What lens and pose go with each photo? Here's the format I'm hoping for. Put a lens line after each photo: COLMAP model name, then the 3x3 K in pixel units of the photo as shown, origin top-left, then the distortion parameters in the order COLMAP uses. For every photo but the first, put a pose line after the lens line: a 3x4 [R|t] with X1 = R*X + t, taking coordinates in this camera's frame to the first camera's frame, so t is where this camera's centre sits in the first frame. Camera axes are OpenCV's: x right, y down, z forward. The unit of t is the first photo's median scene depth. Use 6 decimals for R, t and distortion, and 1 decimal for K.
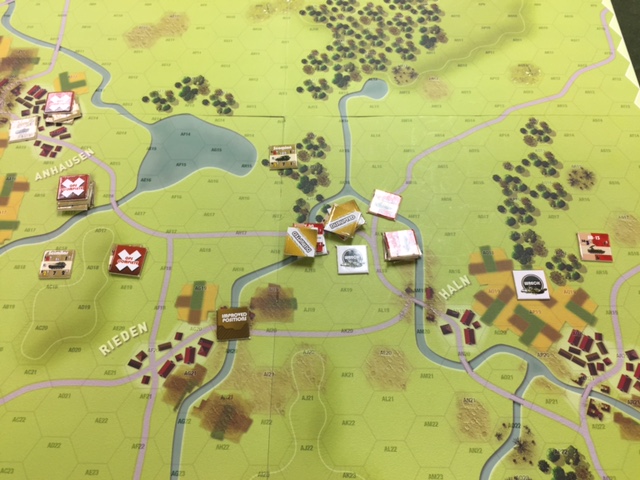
lens RADIAL K [[540.0, 0, 320.5], [0, 540.0, 241.6], [0, 0, 1]] dist [0.052035, -0.088996]
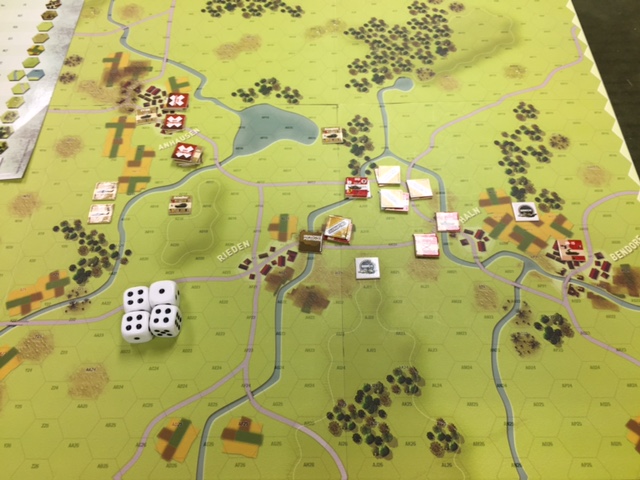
lens RADIAL K [[540.0, 0, 316.9], [0, 540.0, 237.5], [0, 0, 1]] dist [0.052035, -0.088996]
pose [[0.999867, -0.011525, -0.011556, -0.115491], [0.010481, 0.996183, -0.086660, 0.236185], [0.012510, 0.086528, 0.996171, -0.346637]]
